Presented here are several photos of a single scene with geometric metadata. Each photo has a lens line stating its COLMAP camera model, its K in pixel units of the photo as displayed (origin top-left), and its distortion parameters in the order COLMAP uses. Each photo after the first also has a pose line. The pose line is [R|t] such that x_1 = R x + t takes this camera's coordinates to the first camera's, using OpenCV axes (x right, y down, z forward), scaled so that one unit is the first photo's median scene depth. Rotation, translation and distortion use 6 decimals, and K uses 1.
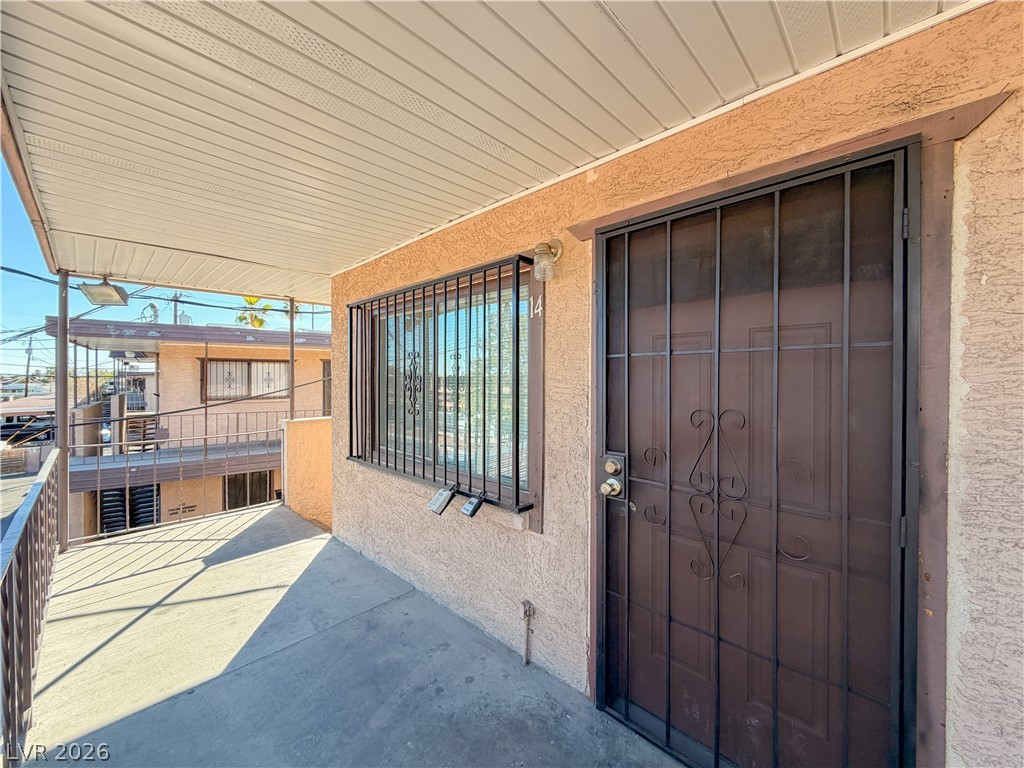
lens RADIAL K [[411.8, 0, 512.0], [0, 411.8, 384.0], [0, 0, 1]] dist [-0.001505, -0.000258]
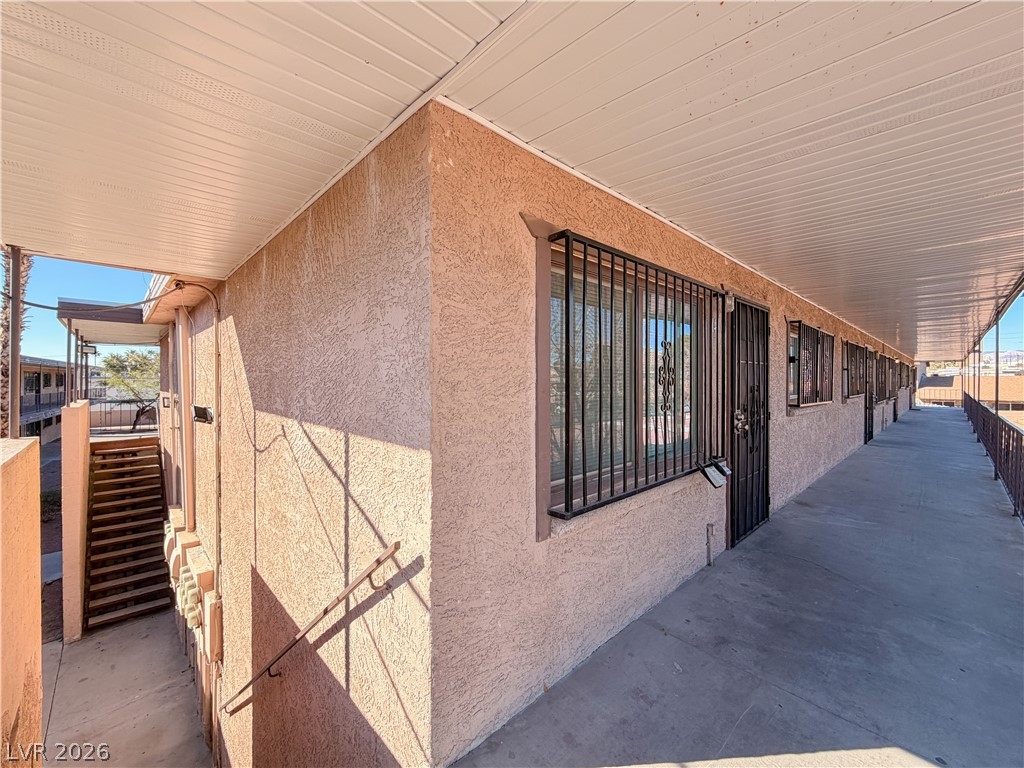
lens RADIAL K [[411.8, 0, 512.0], [0, 411.8, 384.0], [0, 0, 1]] dist [-0.001505, -0.000258]
pose [[0.041085, -0.010402, 0.999102, -1.196749], [0.012644, 0.999871, 0.009890, 0.001223], [-0.999076, 0.012226, 0.041211, 1.340758]]
